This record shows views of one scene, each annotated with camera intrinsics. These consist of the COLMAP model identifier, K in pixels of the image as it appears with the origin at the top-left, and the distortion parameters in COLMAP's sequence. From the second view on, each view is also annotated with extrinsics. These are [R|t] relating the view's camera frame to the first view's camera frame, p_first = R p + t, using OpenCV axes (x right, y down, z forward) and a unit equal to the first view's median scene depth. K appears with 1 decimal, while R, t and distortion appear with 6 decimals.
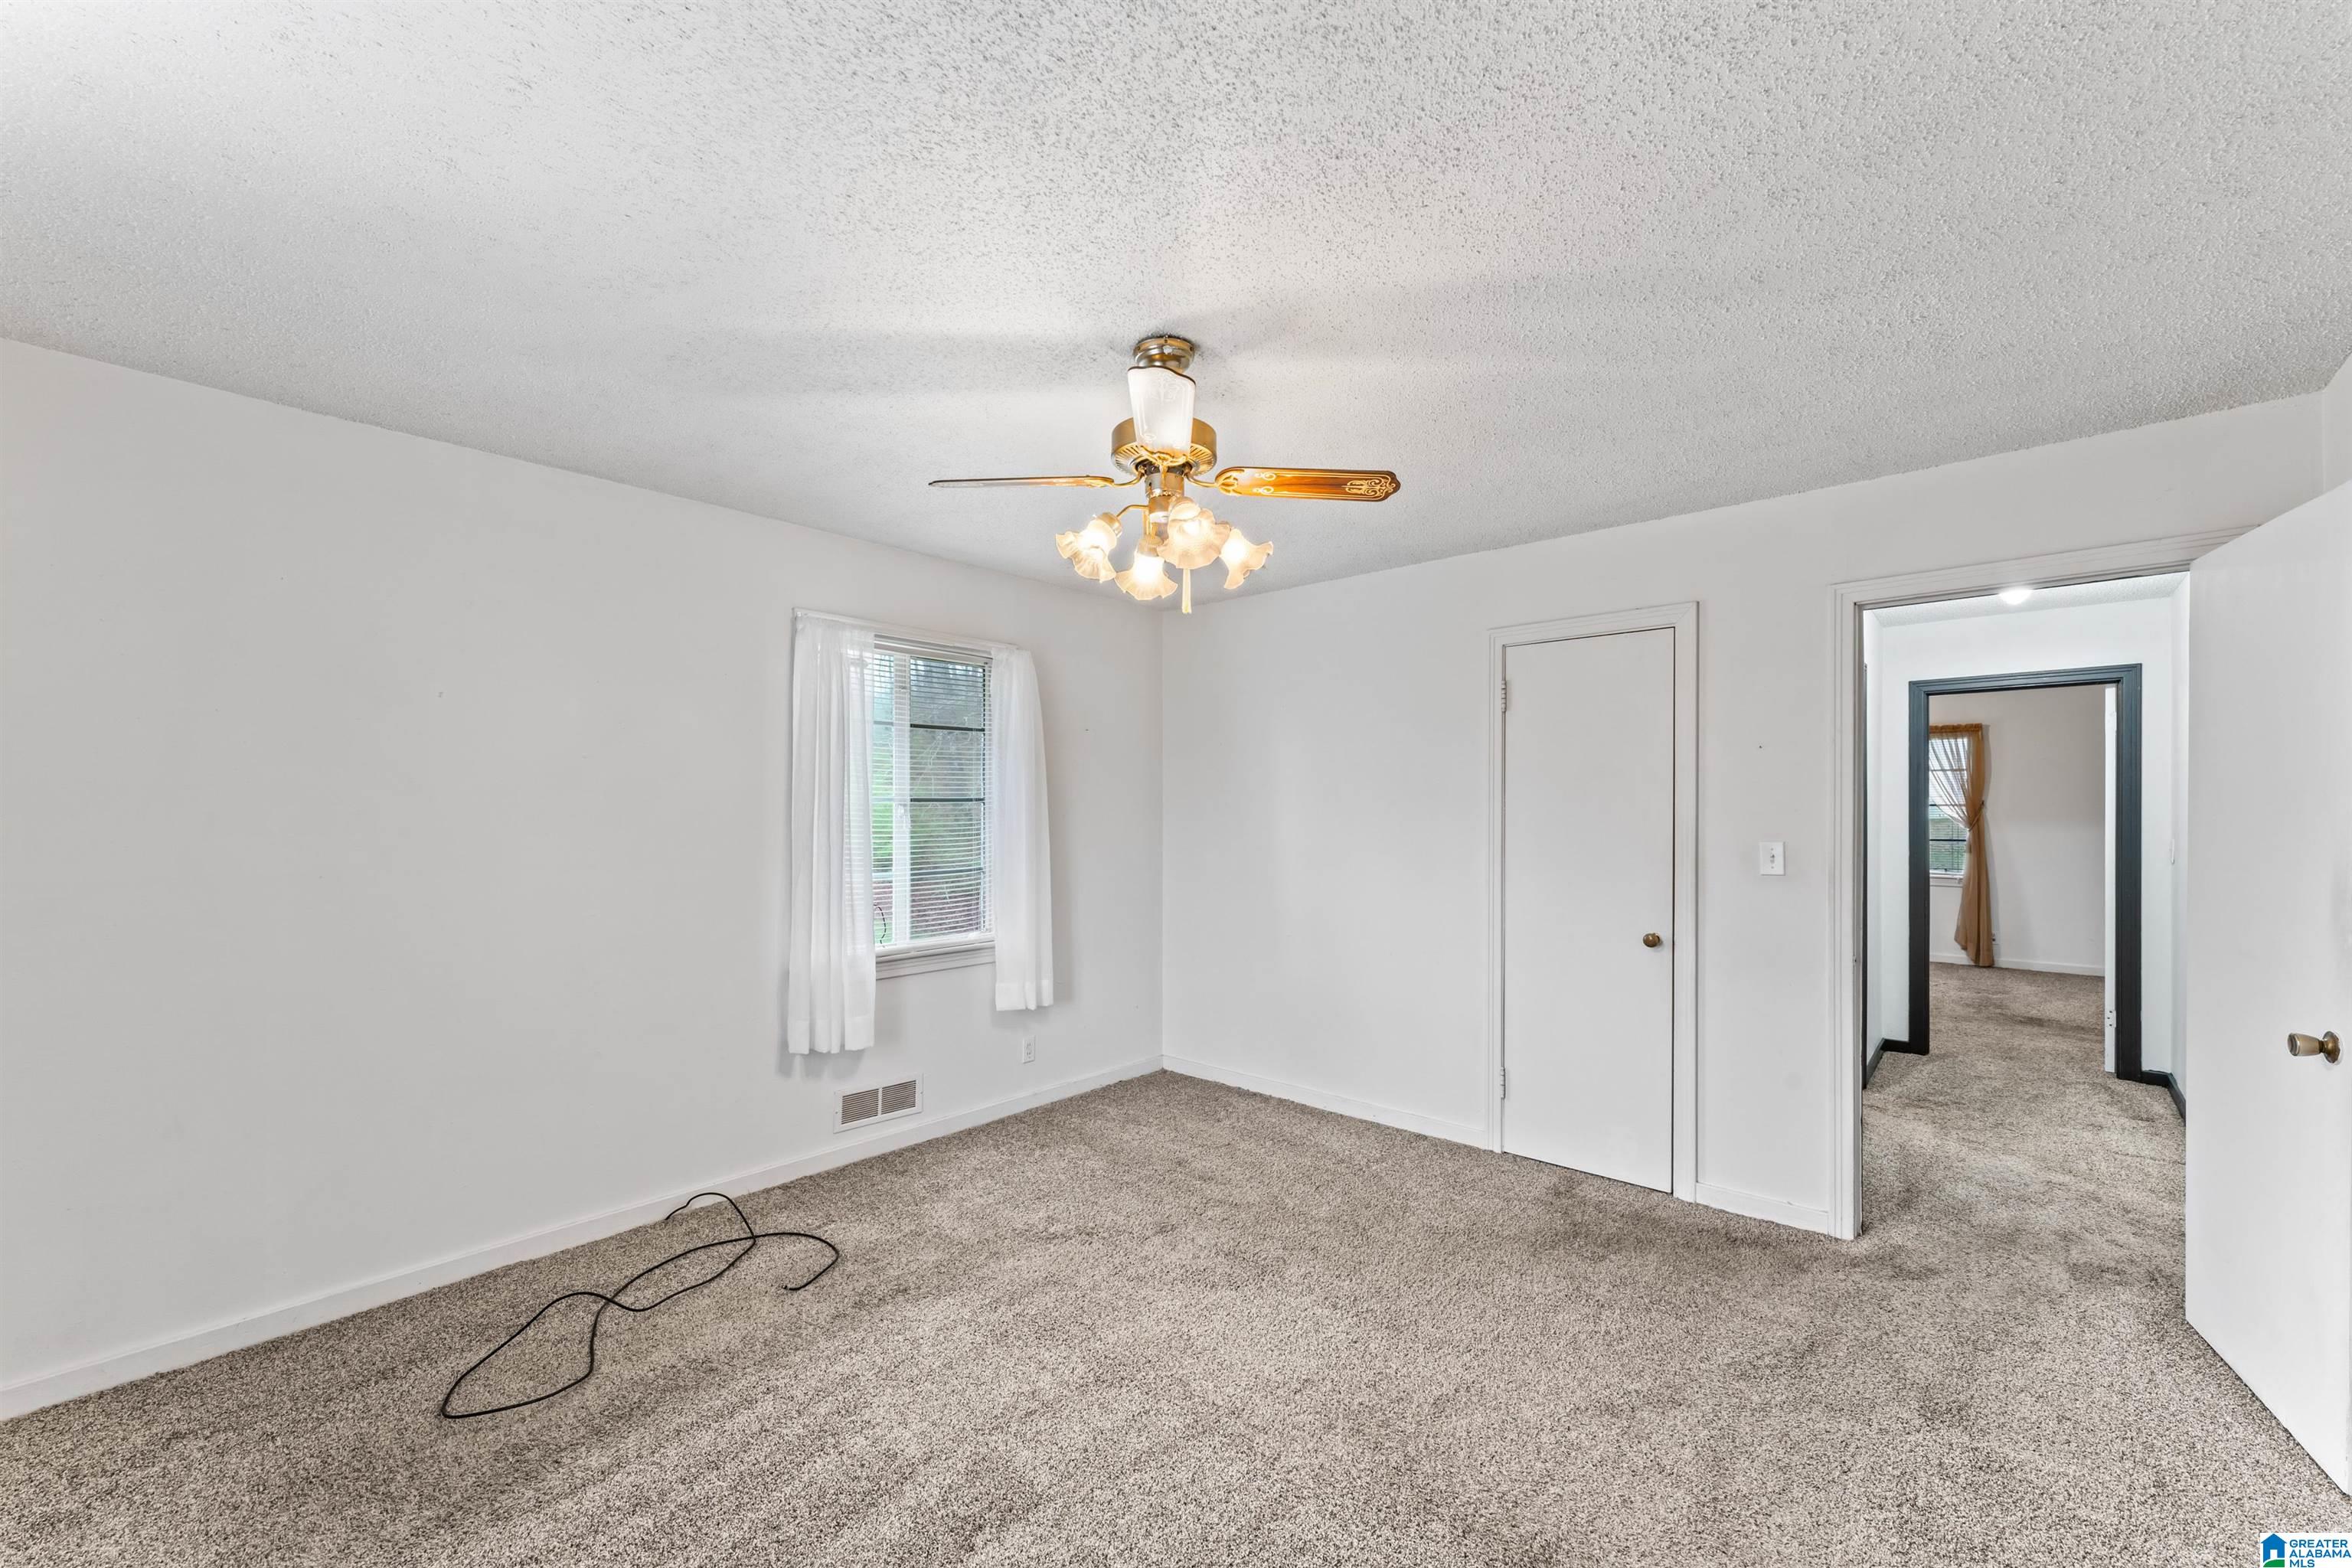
lens RADIAL K [[939.8, 0, 1170.2], [0, 939.8, 794.6], [0, 0, 1]] dist [0.000373, 0.000033]
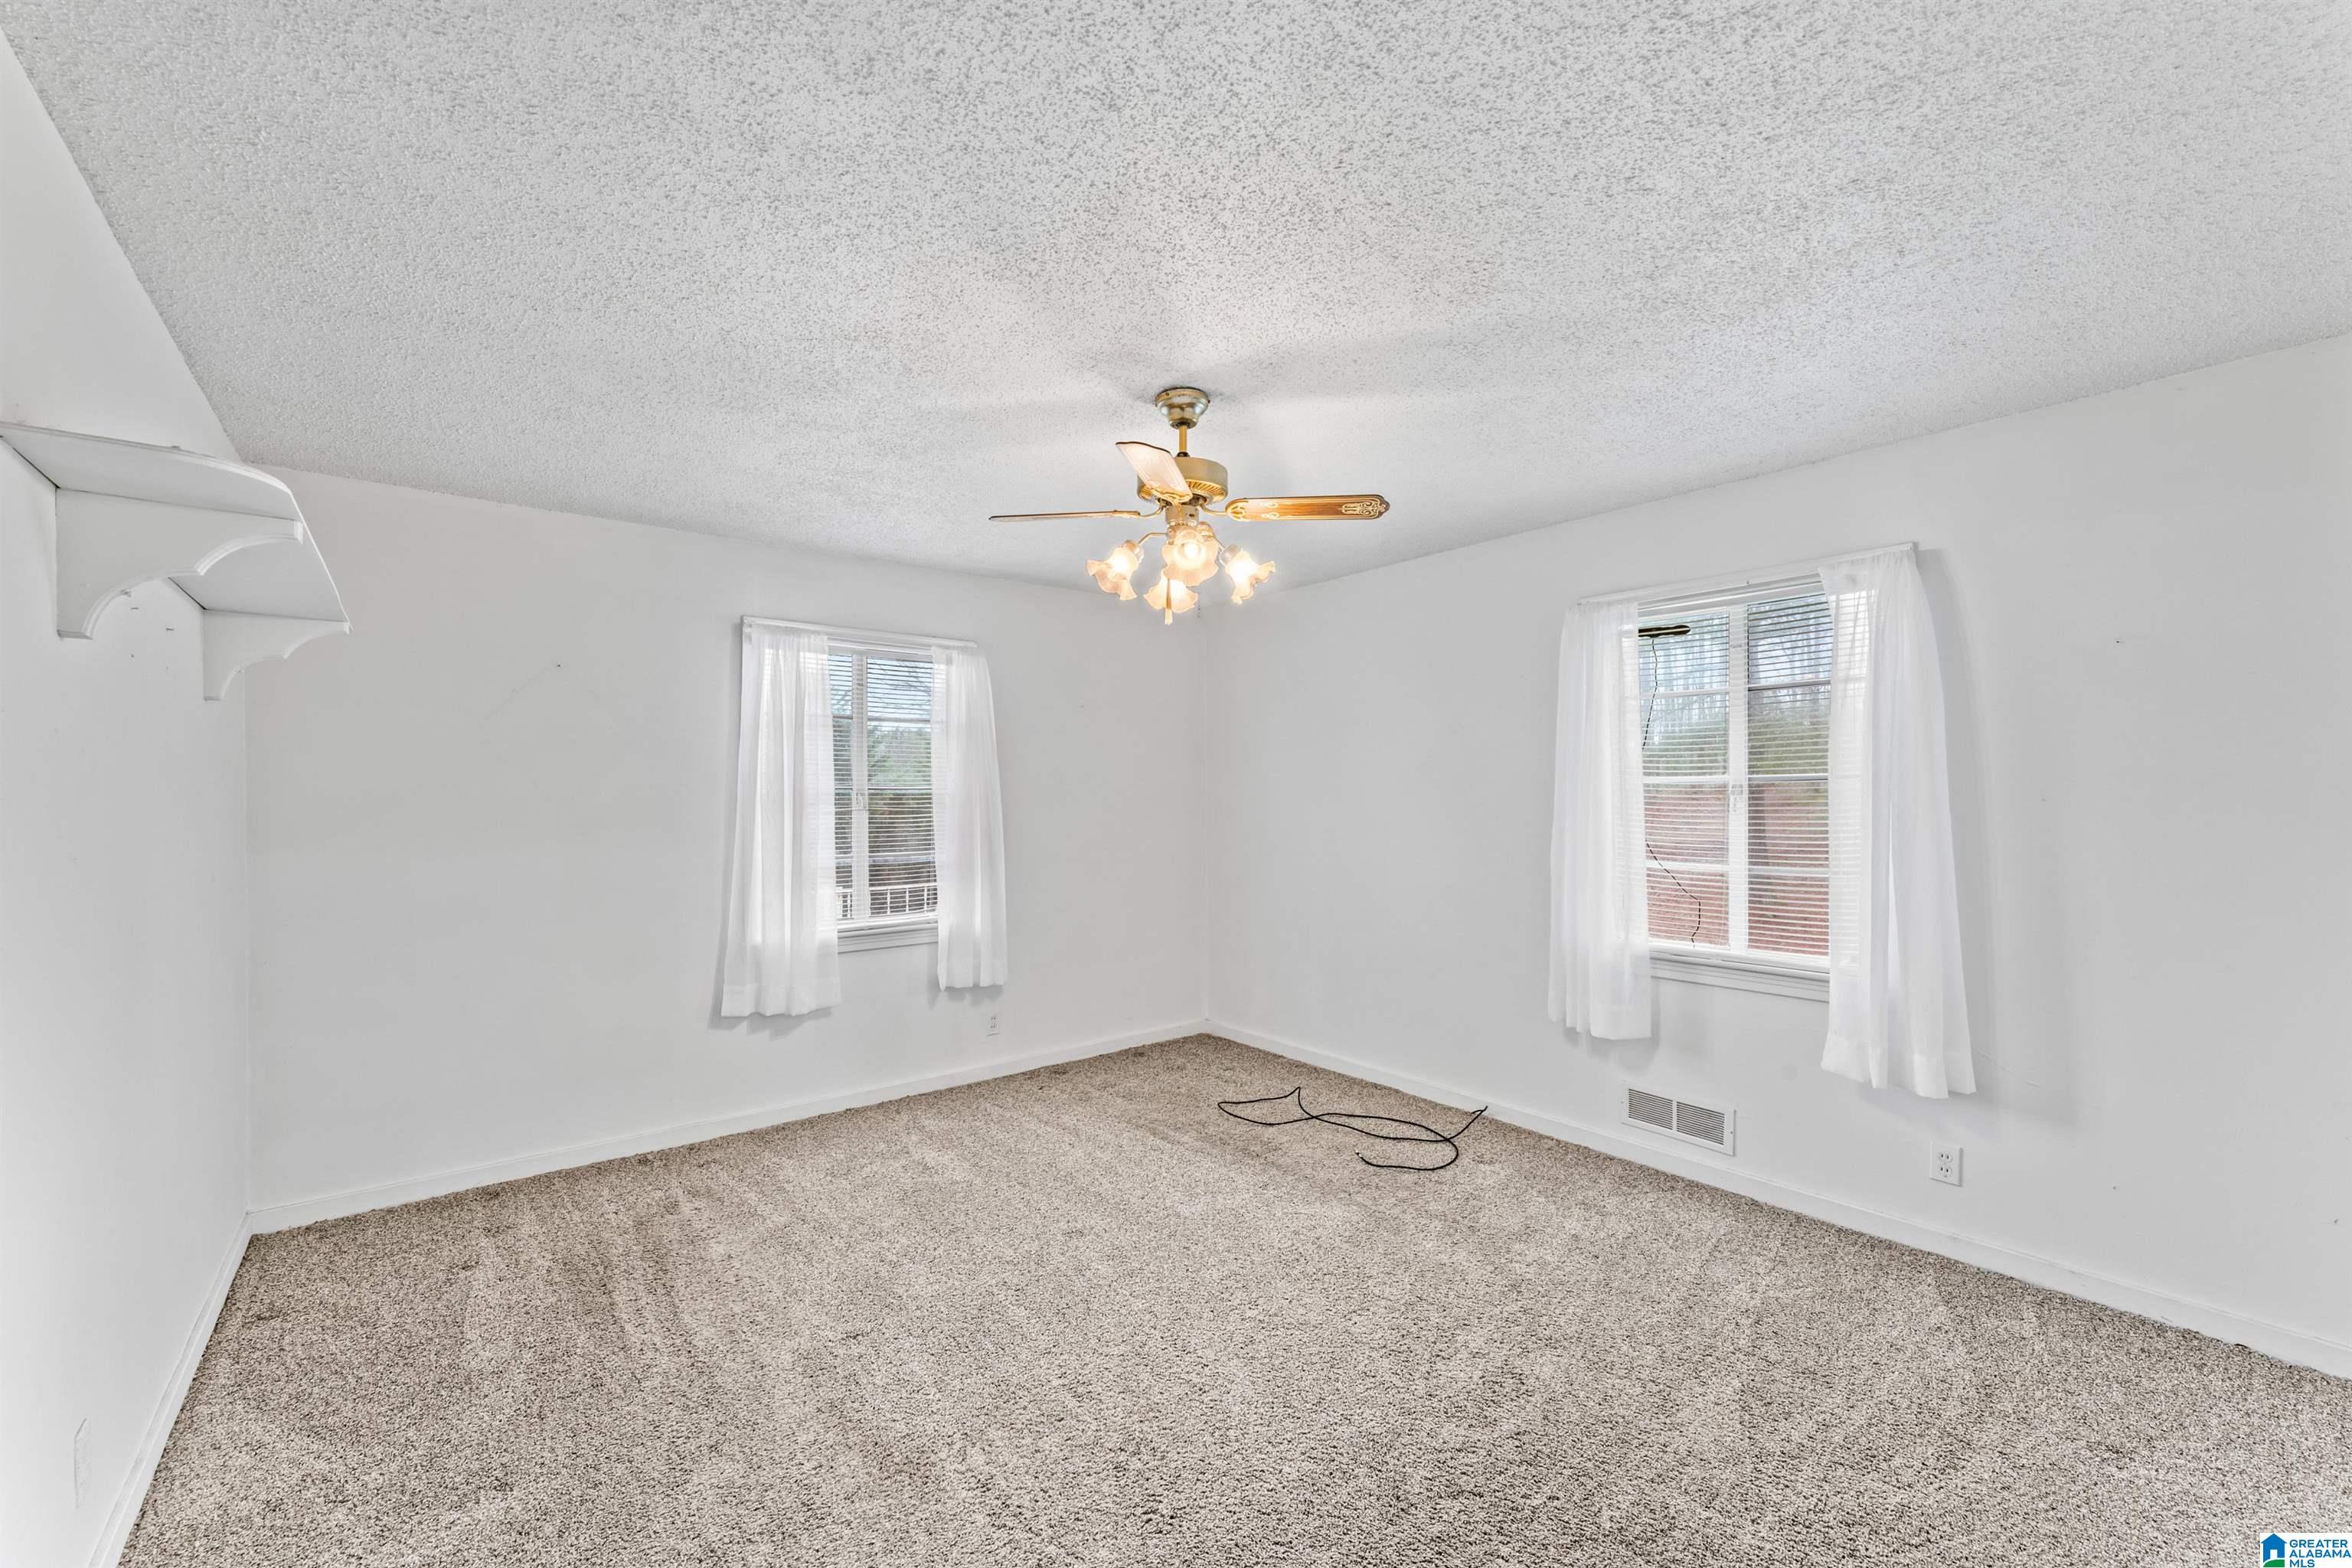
lens RADIAL K [[939.8, 0, 1173.8], [0, 939.8, 784.1], [0, 0, 1]] dist [0.000373, 0.000033]
pose [[-0.146236, -0.003767, -0.989243, 0.826955], [0.017620, 0.999824, -0.006412, 0.008679], [0.989093, -0.018368, -0.146144, 0.838879]]
